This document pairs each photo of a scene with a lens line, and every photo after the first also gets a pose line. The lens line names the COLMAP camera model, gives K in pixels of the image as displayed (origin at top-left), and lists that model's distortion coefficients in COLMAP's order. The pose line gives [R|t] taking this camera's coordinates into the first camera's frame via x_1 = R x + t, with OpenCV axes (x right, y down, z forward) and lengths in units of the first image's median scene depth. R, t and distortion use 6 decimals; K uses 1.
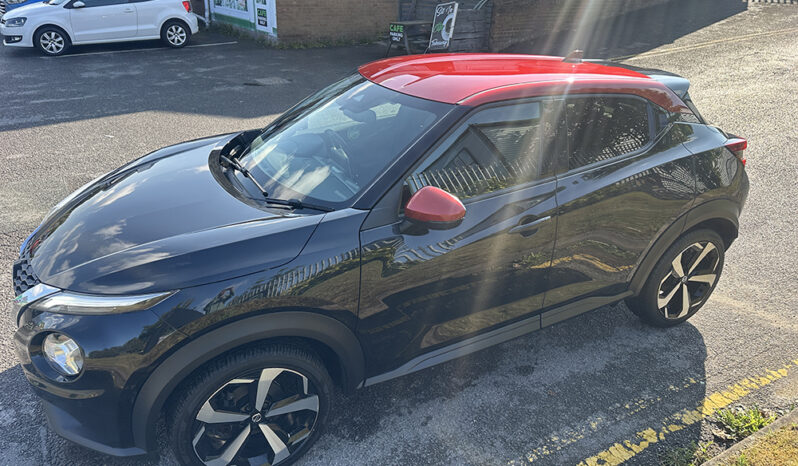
lens RADIAL K [[563.7, 0, 399.0], [0, 563.7, 233.0], [0, 0, 1]] dist [0.035759, -0.045843]
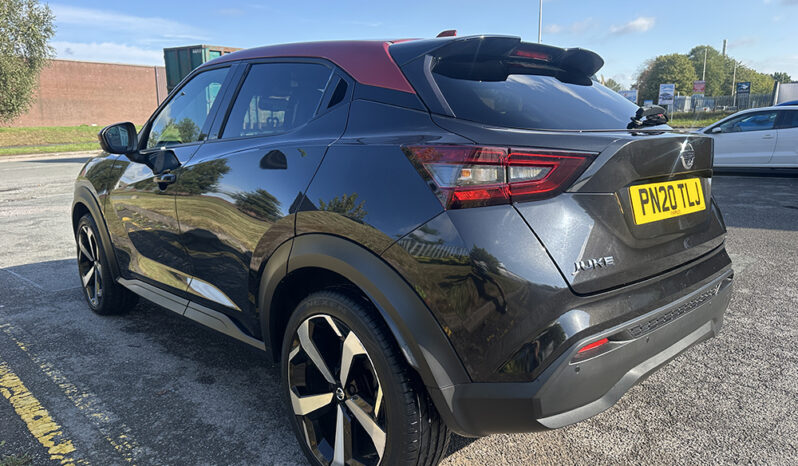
lens RADIAL K [[563.7, 0, 399.0], [0, 563.7, 233.0], [0, 0, 1]] dist [0.035759, -0.045843]
pose [[0.263846, 0.140095, -0.954337, 1.046763], [-0.396800, 0.917565, 0.024993, -0.093586], [0.879167, 0.372086, 0.297685, 0.886233]]
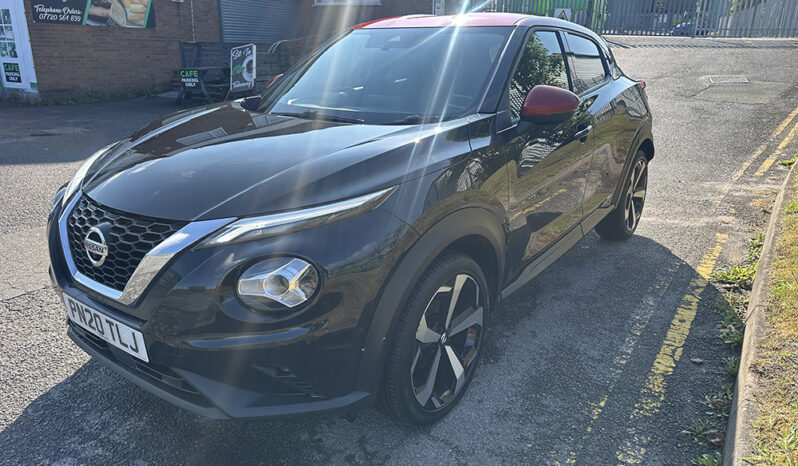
lens RADIAL K [[563.7, 0, 399.0], [0, 563.7, 233.0], [0, 0, 1]] dist [0.035759, -0.045843]
pose [[0.893006, -0.158709, 0.421131, -0.487099], [0.206862, 0.975797, -0.070907, 0.150266], [-0.399685, 0.150437, 0.904224, 0.123125]]
